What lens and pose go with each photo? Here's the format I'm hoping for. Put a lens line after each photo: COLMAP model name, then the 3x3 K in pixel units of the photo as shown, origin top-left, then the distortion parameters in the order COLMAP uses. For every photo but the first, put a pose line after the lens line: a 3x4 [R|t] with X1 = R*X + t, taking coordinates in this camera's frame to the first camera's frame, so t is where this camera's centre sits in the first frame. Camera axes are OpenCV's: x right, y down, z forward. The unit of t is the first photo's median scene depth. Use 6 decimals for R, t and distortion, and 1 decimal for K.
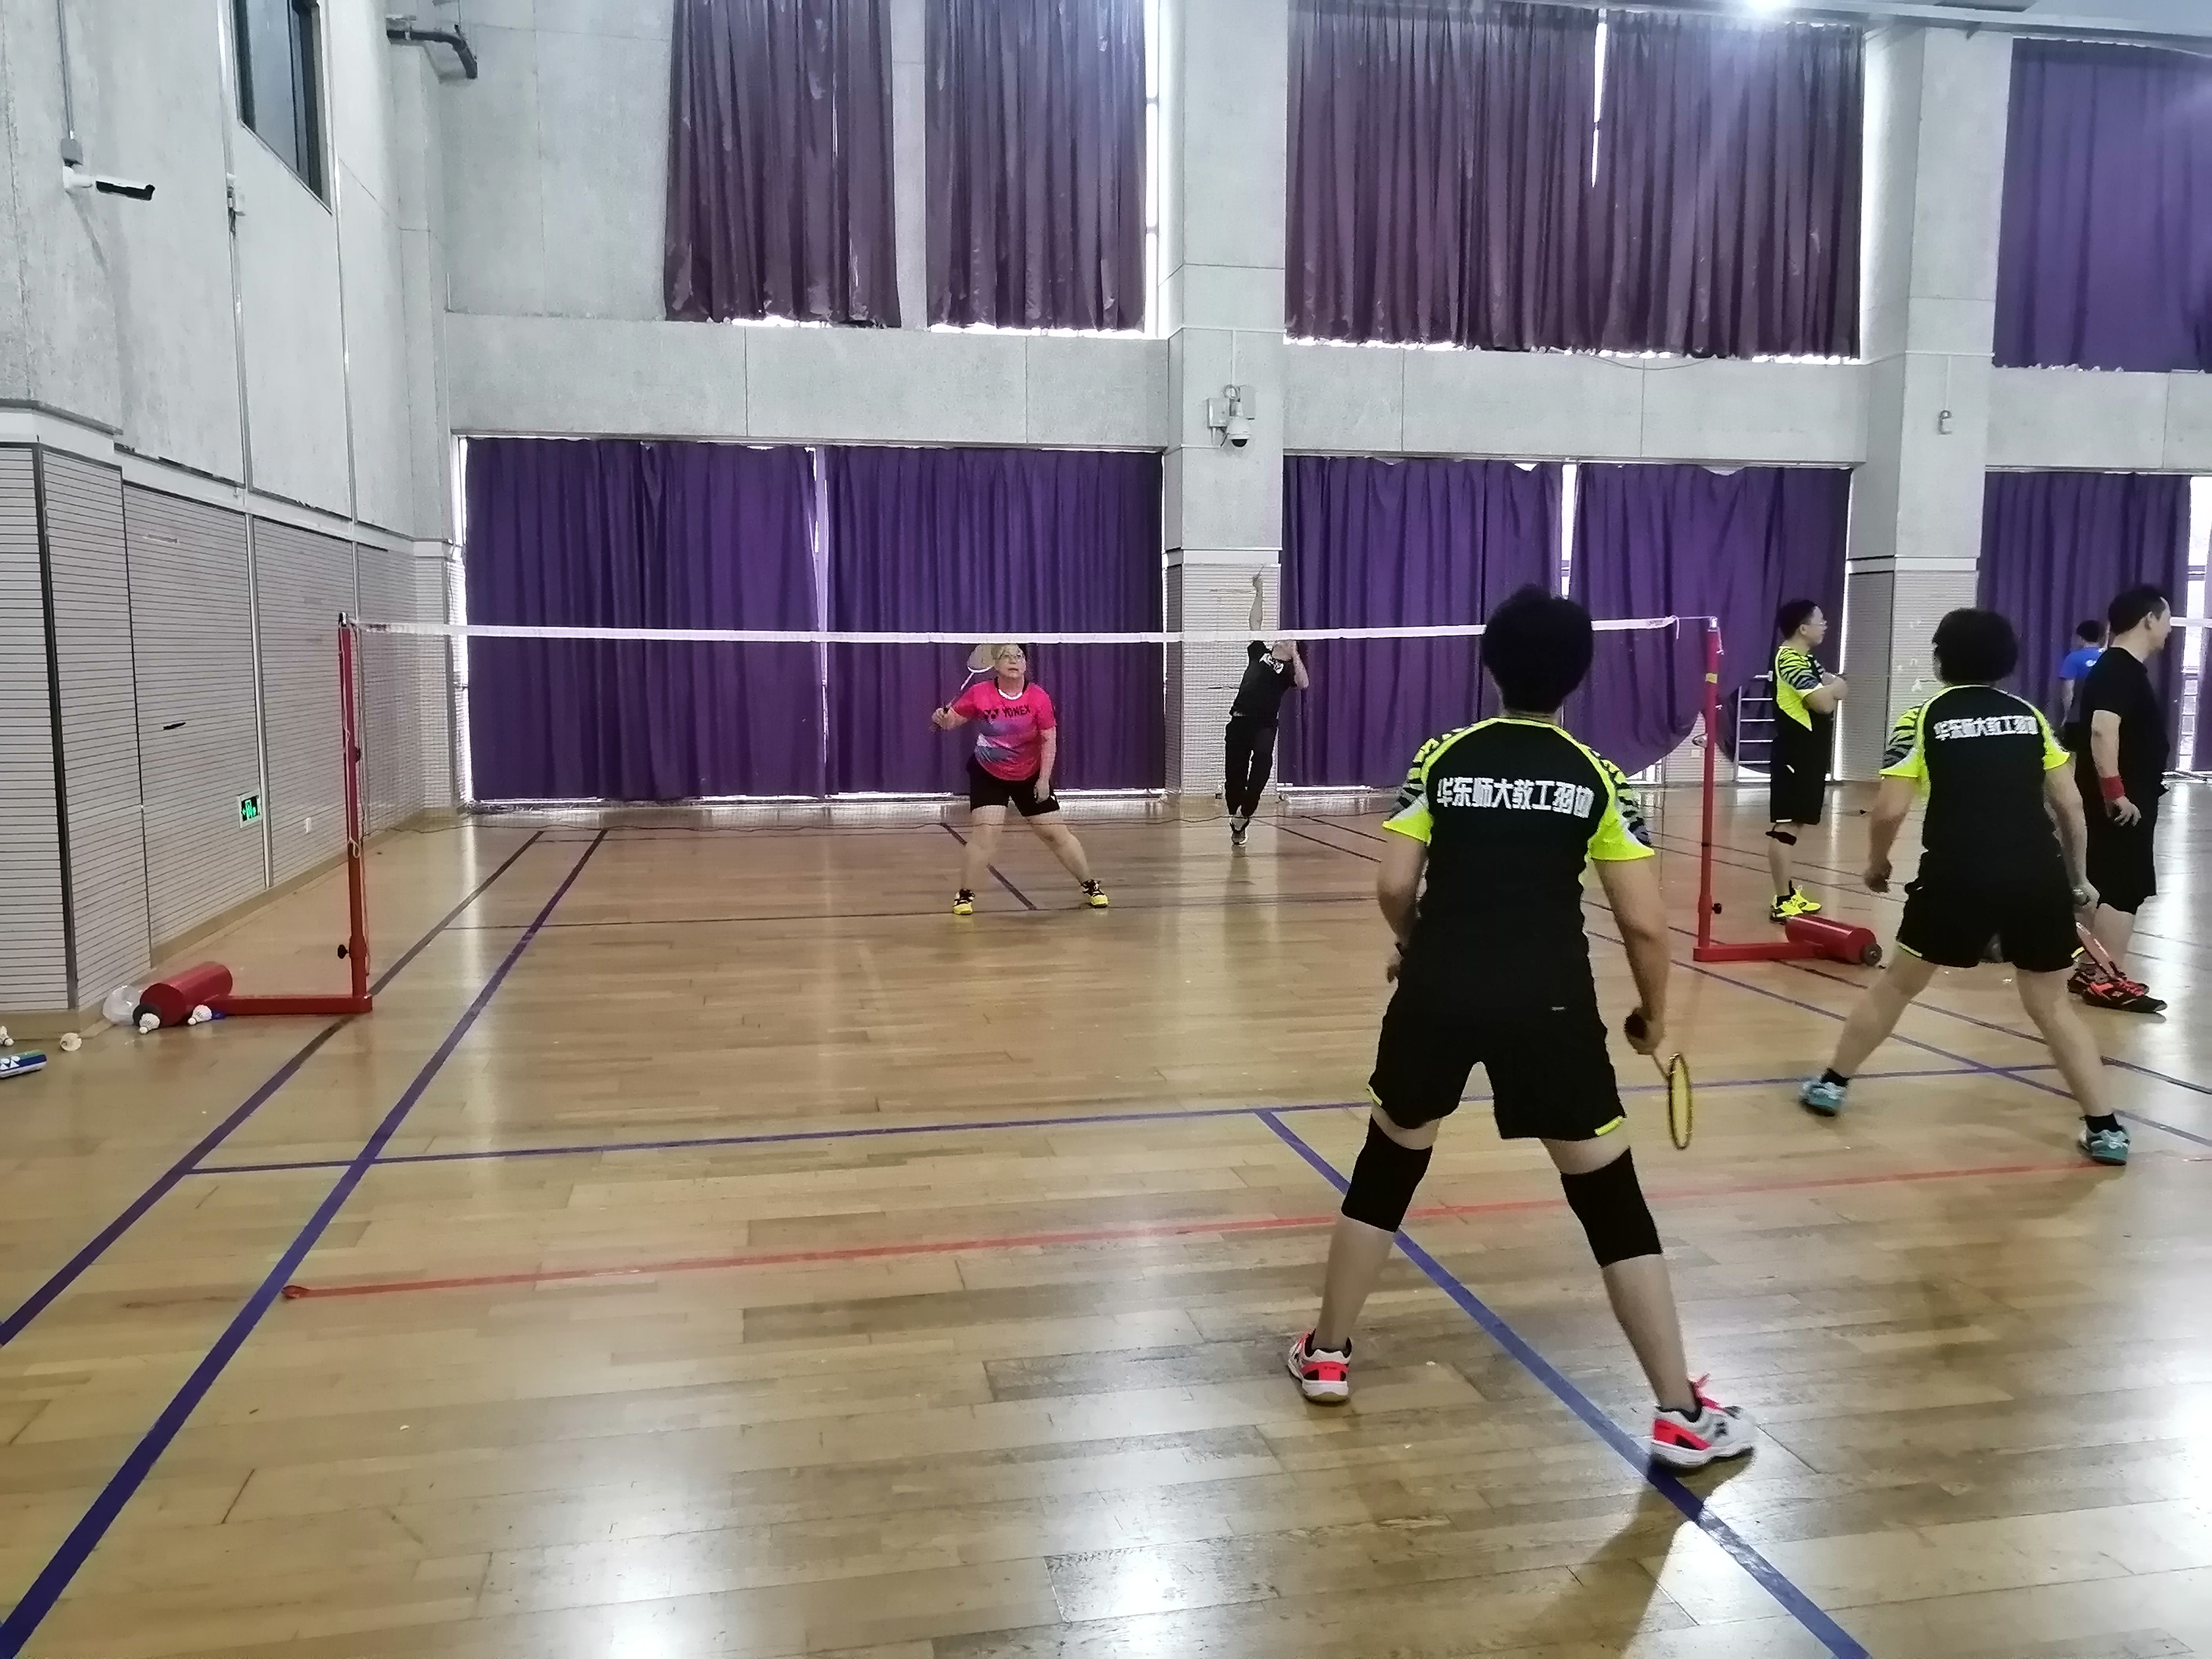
lens RADIAL K [[1721.2, 0, 1106.0], [0, 1721.2, 829.5], [0, 0, 1]] dist [-0.000632, -0.000155]
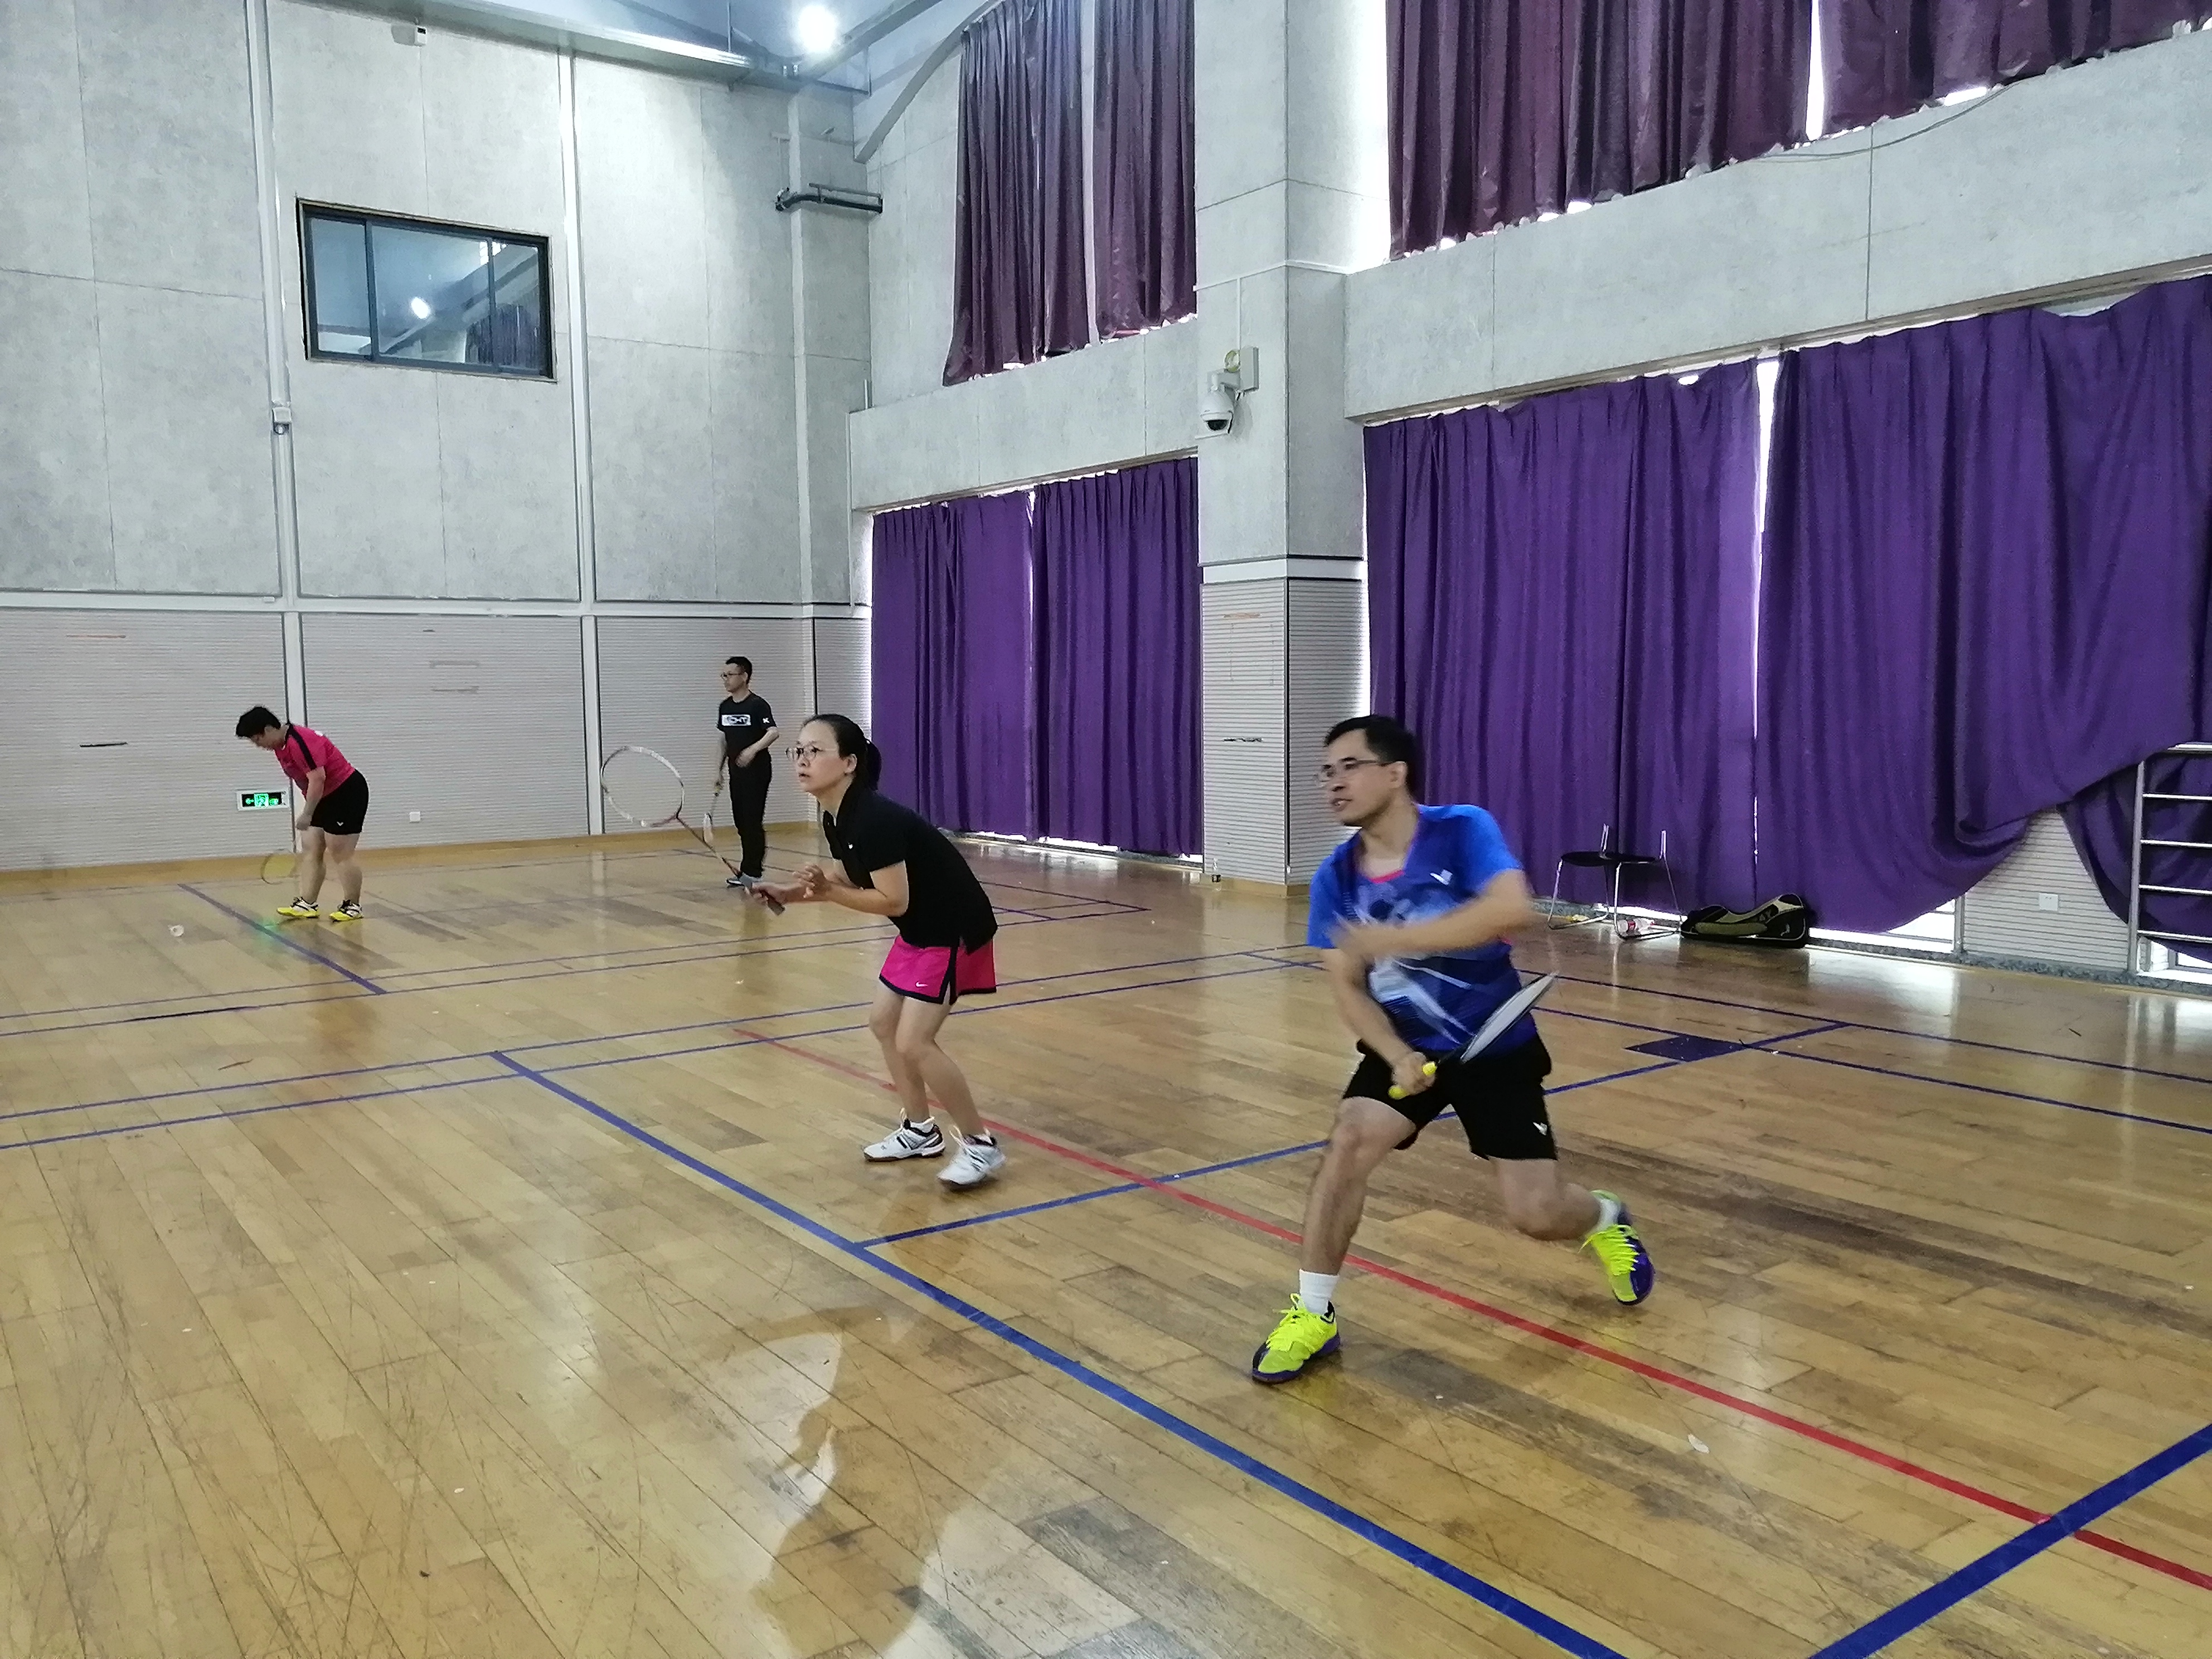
lens RADIAL K [[1721.2, 0, 1106.0], [0, 1721.2, 829.5], [0, 0, 1]] dist [-0.000632, -0.000155]
pose [[0.408019, 0.075324, -0.909861, 0.711863], [-0.083587, 0.995487, 0.044929, -0.067912], [0.909139, 0.057721, 0.412474, 0.591169]]
